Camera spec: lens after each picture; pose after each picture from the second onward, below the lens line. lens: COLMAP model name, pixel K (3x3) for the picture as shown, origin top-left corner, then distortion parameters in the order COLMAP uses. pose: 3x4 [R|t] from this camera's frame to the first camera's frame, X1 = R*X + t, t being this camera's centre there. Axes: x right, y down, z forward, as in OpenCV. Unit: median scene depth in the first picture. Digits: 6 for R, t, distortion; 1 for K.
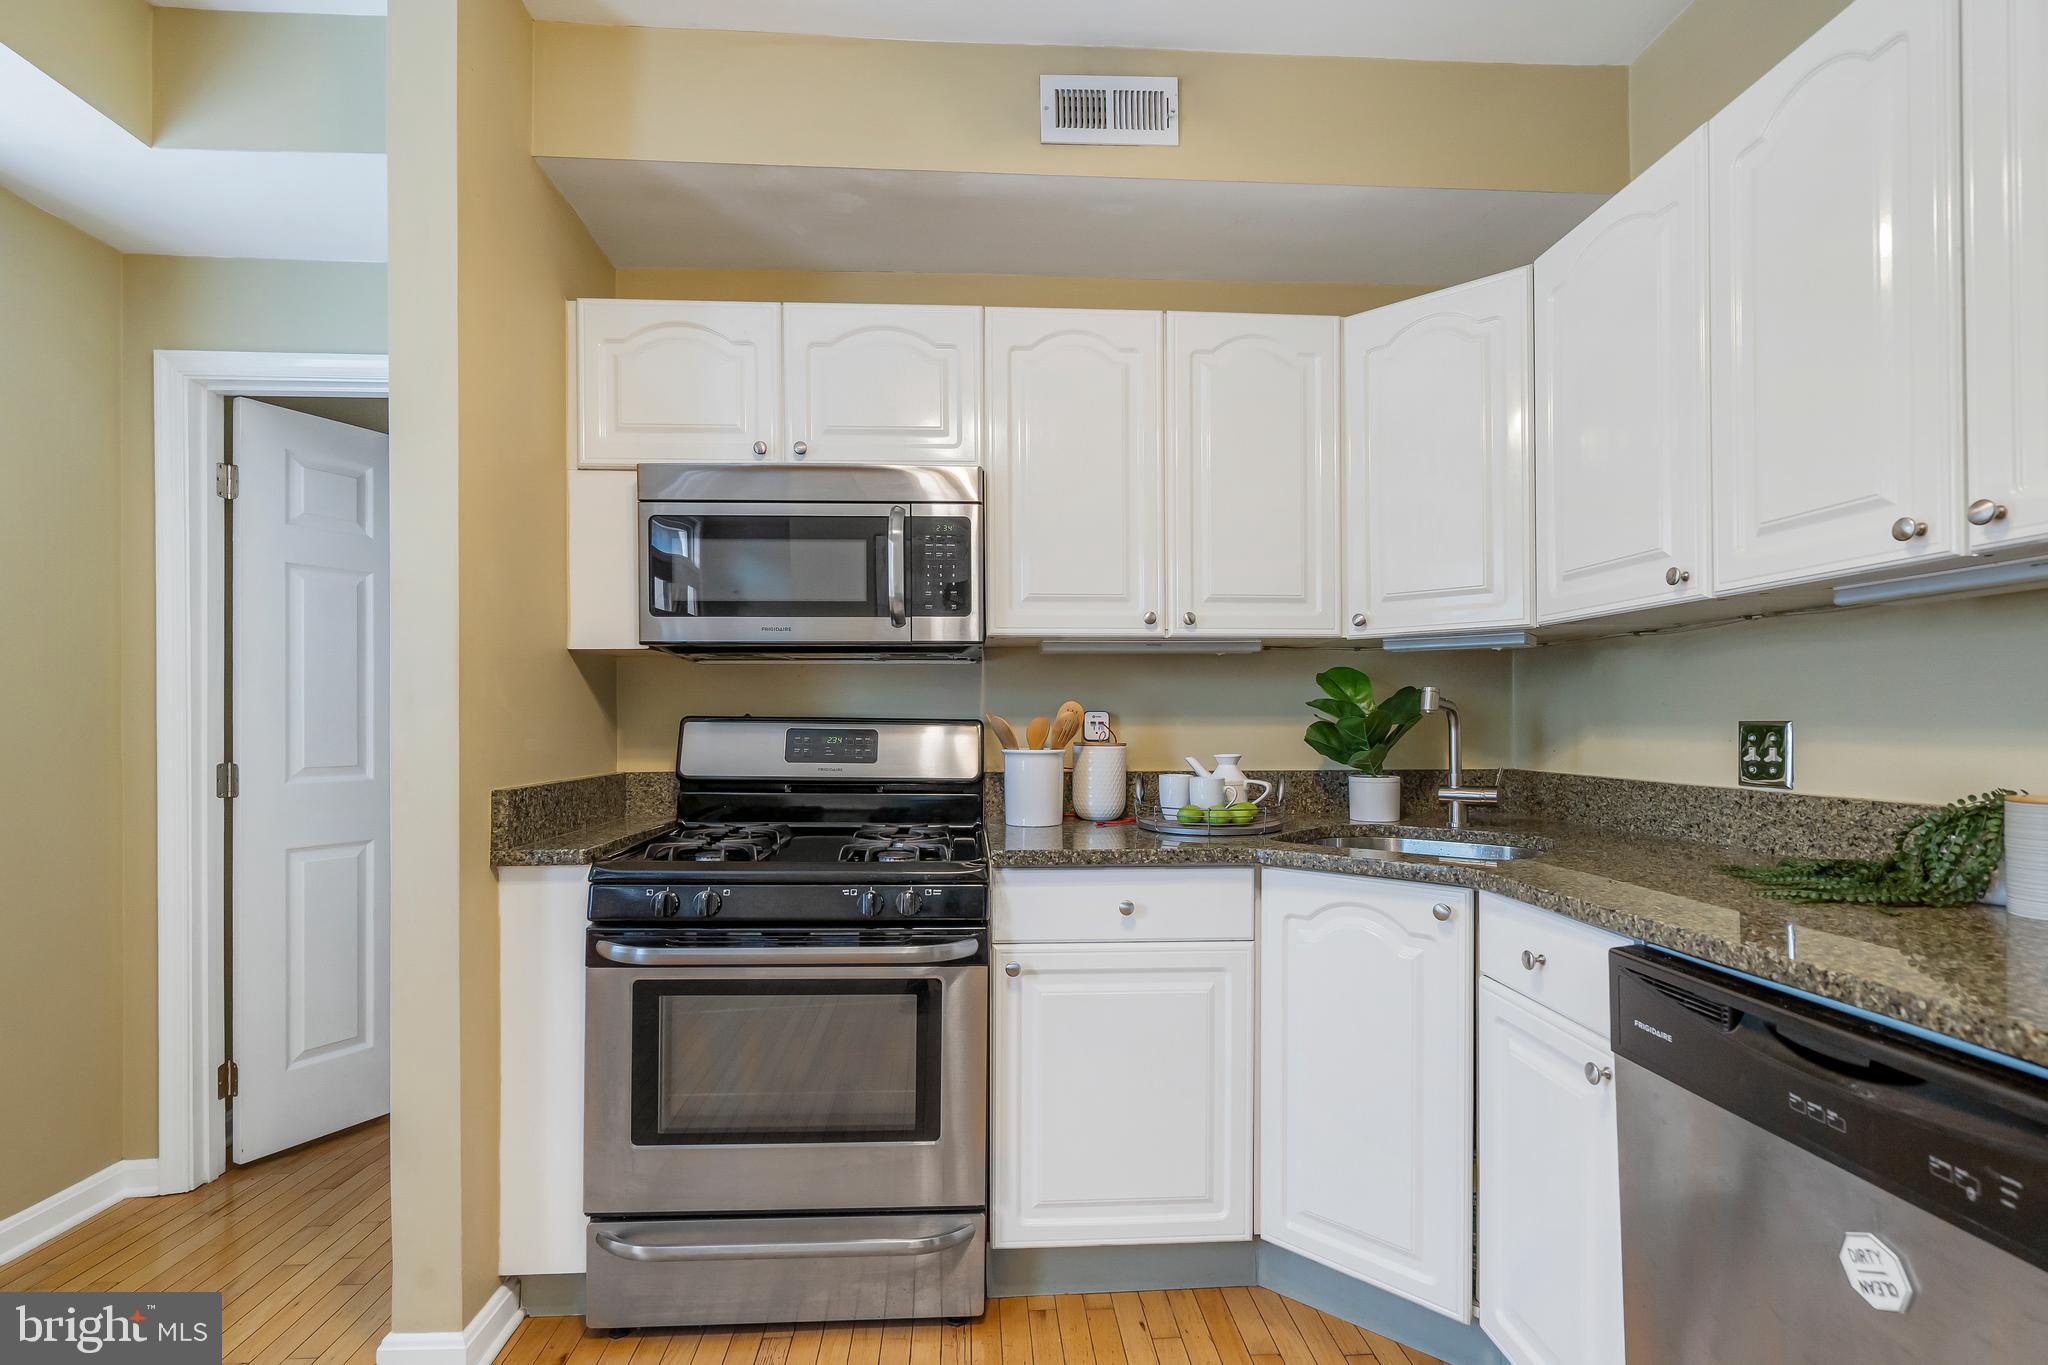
lens RADIAL K [[948.5, 0, 1011.8], [0, 948.5, 721.6], [0, 0, 1]] dist [-0.005310, 0.002367]
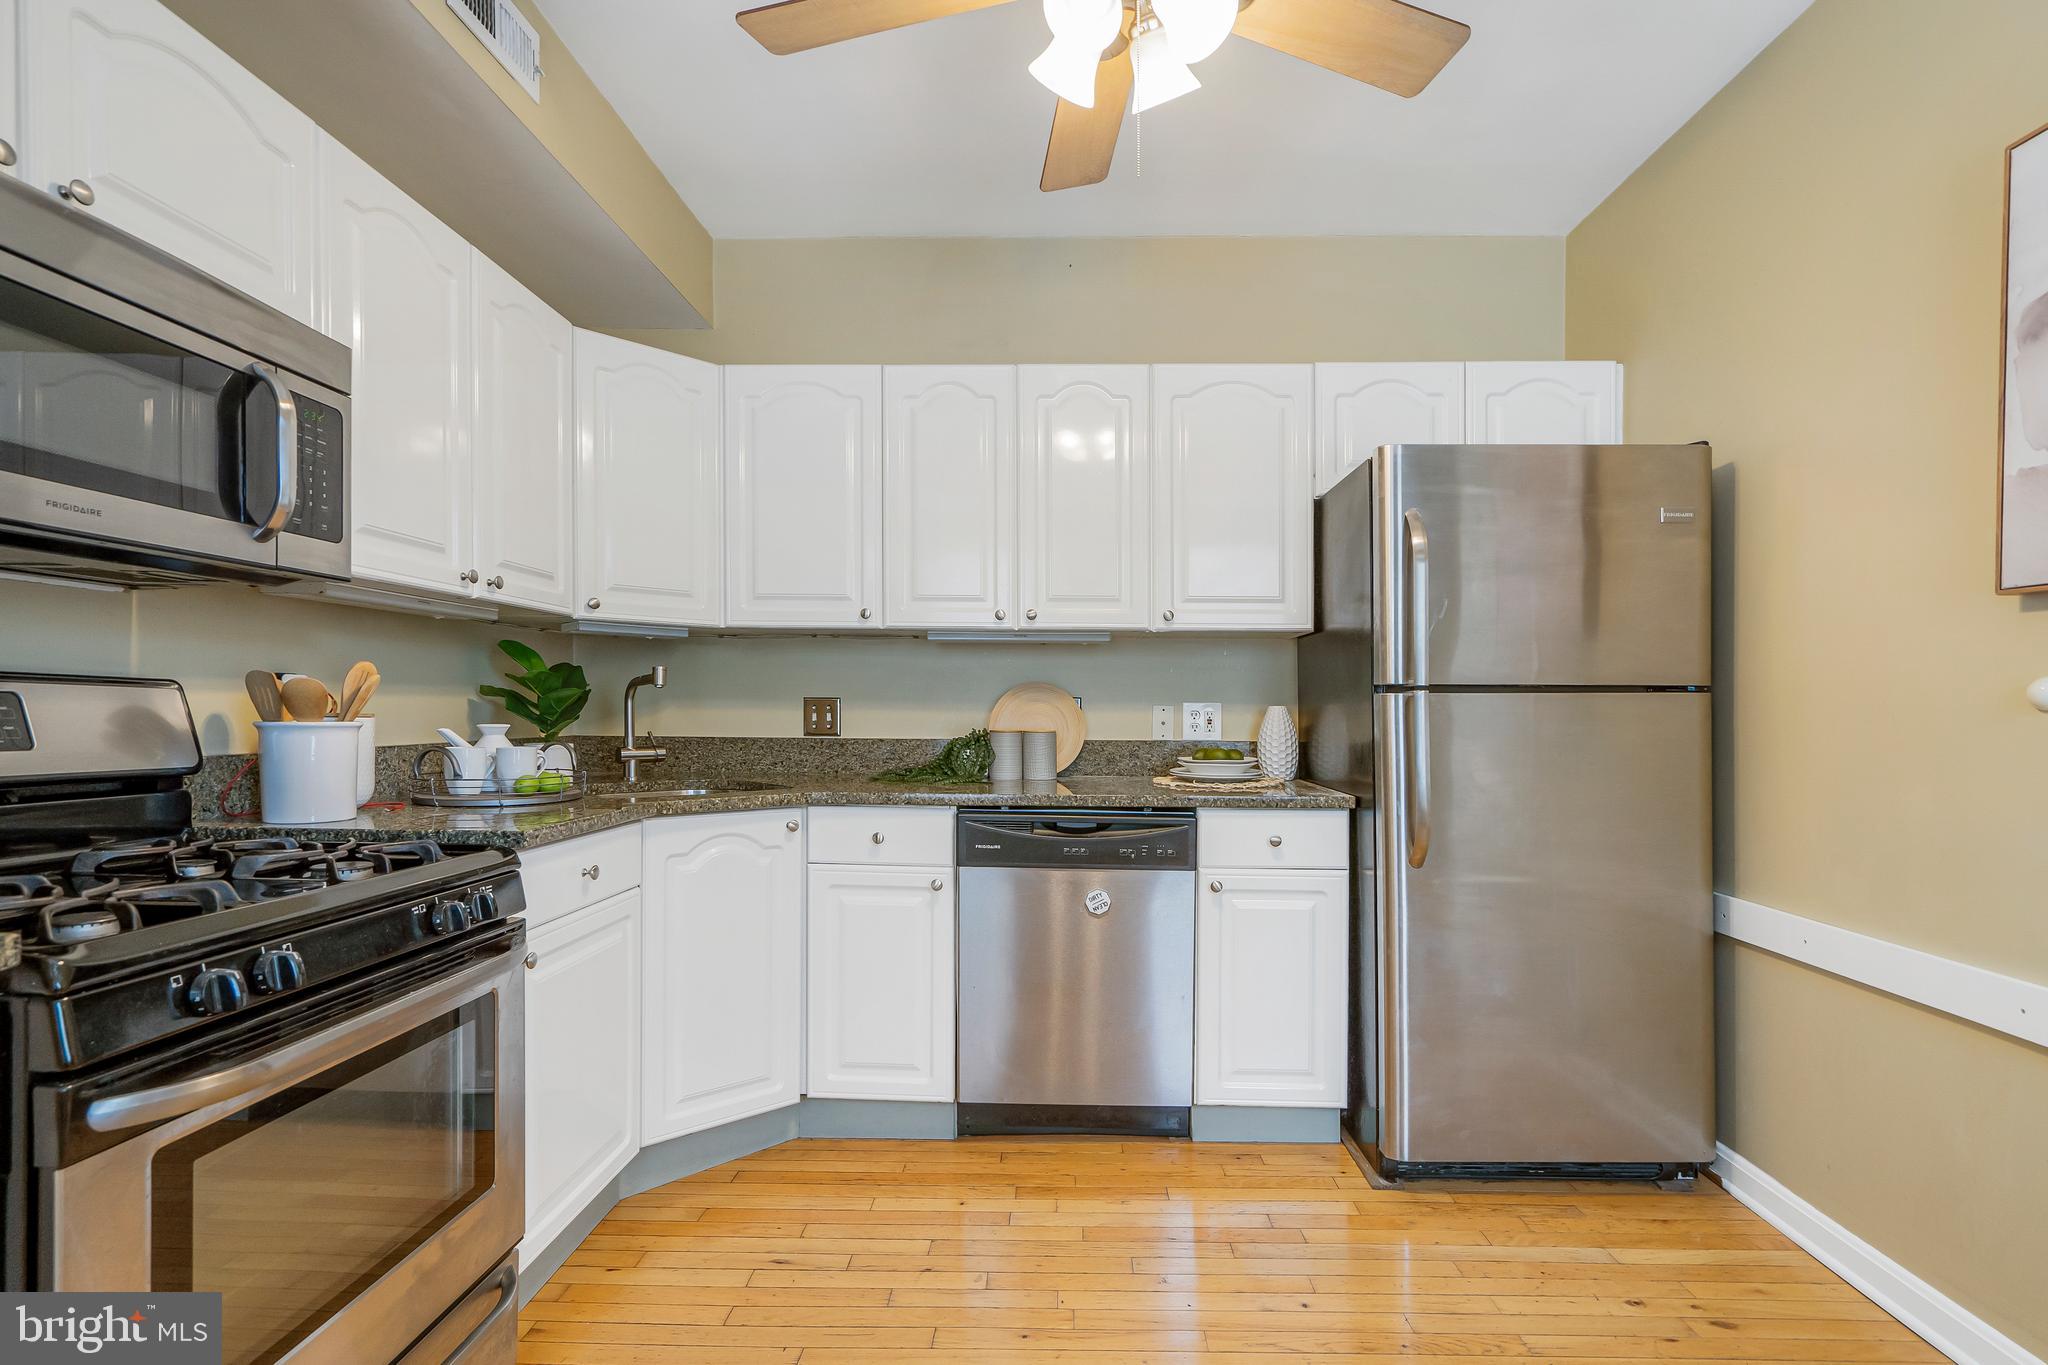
lens RADIAL K [[948.5, 0, 1039.4], [0, 948.5, 715.8], [0, 0, 1]] dist [-0.005310, 0.002367]
pose [[0.087867, -0.004973, 0.996120, -0.814790], [-0.010712, 0.999925, 0.005937, 0.016394], [-0.996075, -0.011192, 0.087807, 0.422301]]
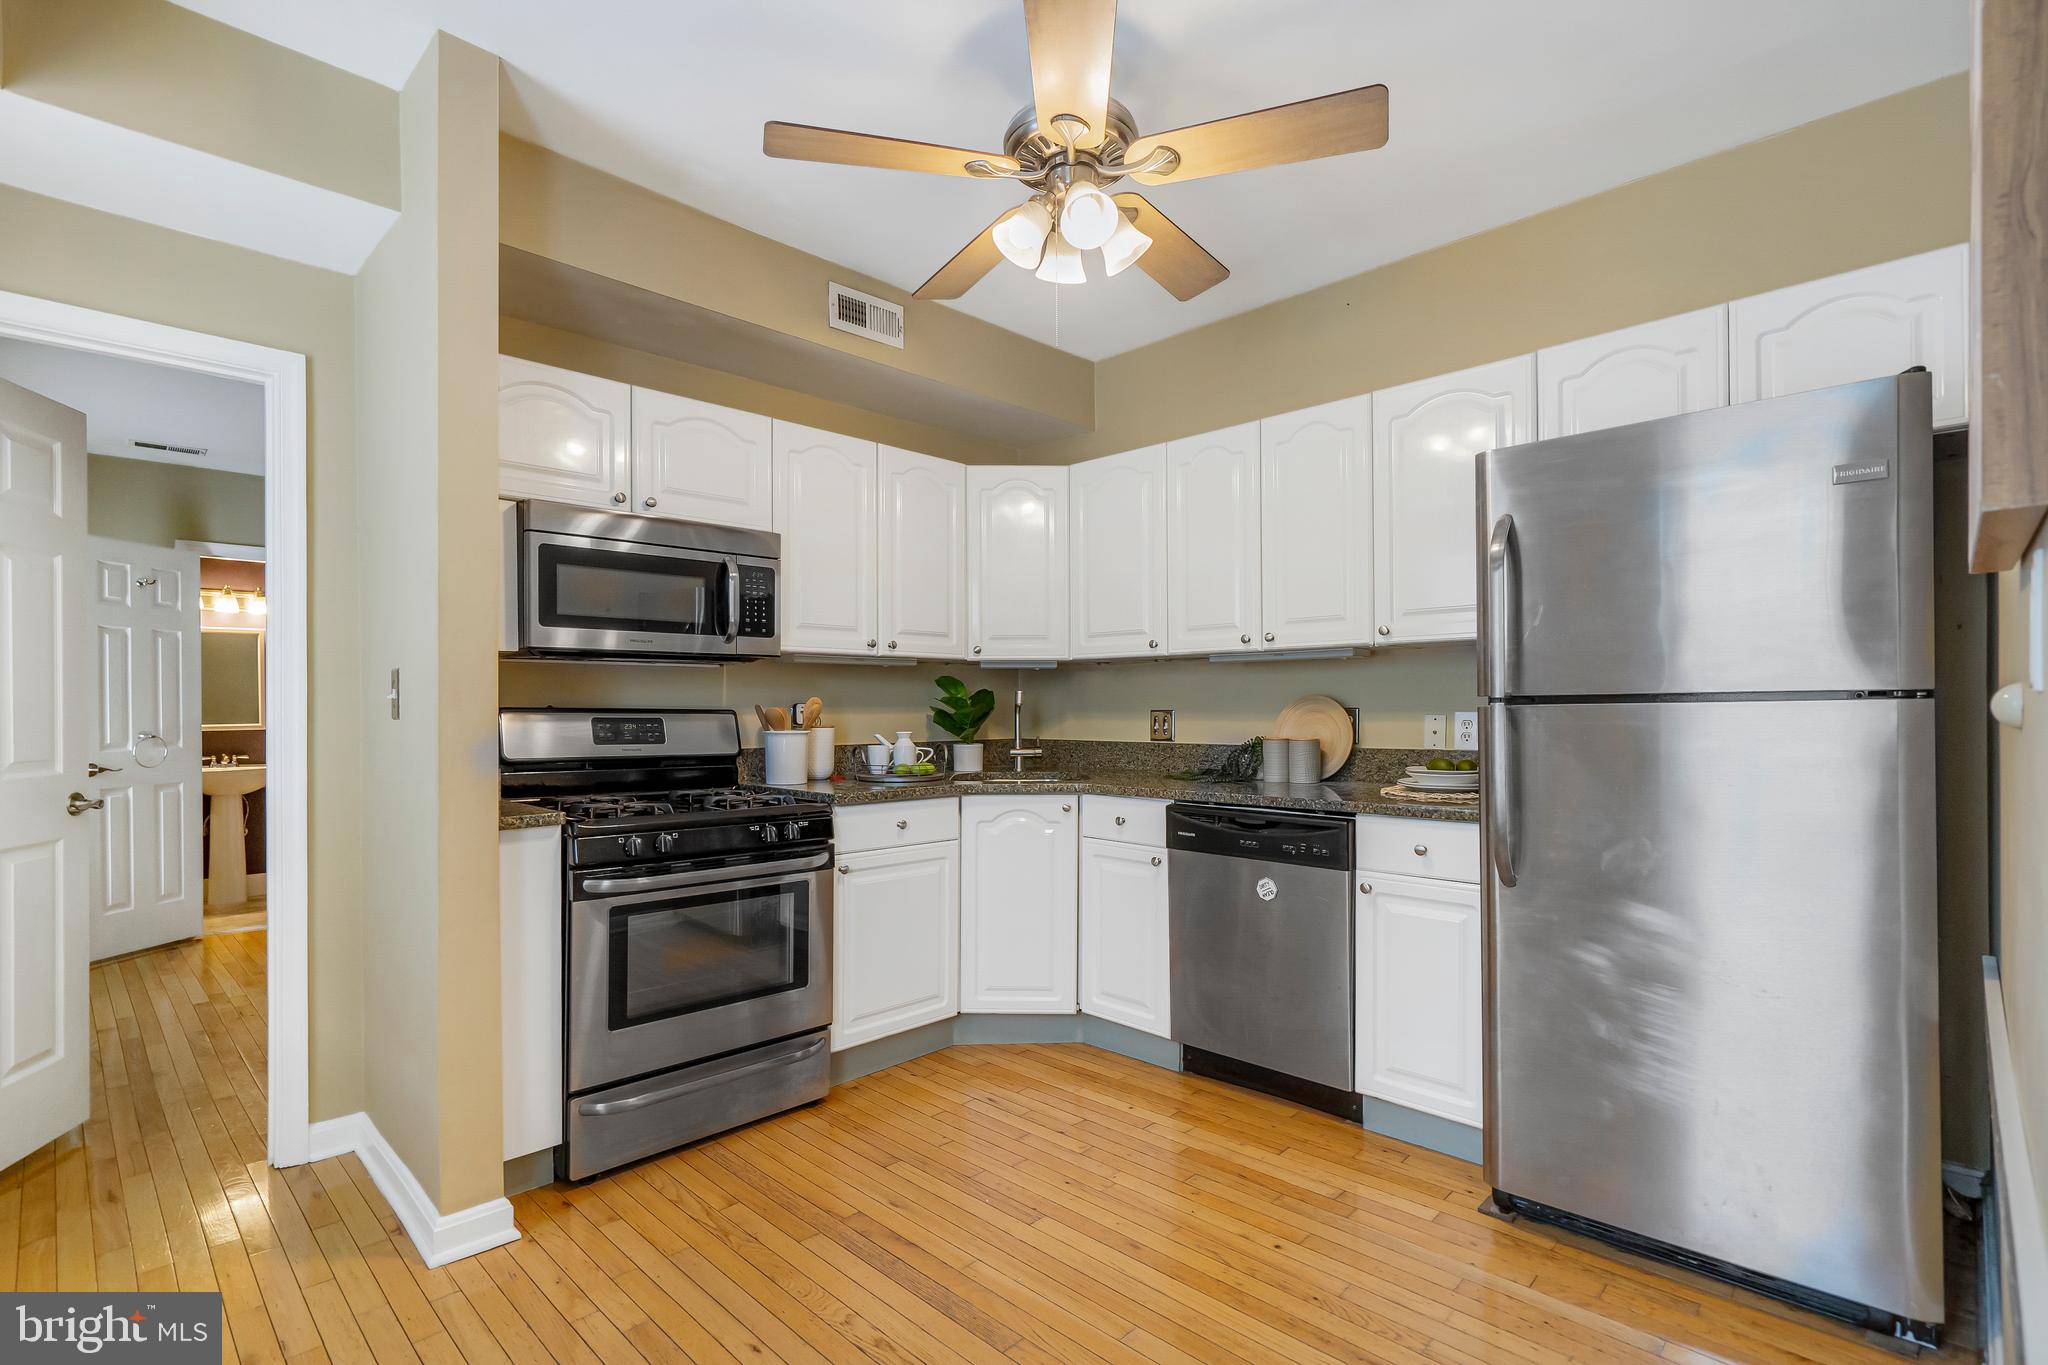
lens RADIAL K [[948.5, 0, 1038.8], [0, 948.5, 711.9], [0, 0, 1]] dist [-0.005310, 0.002367]
pose [[0.737847, -0.003153, 0.674960, -0.781206], [0.000438, 0.999991, 0.004192, -0.005403], [-0.674967, -0.002798, 0.737842, -0.353807]]
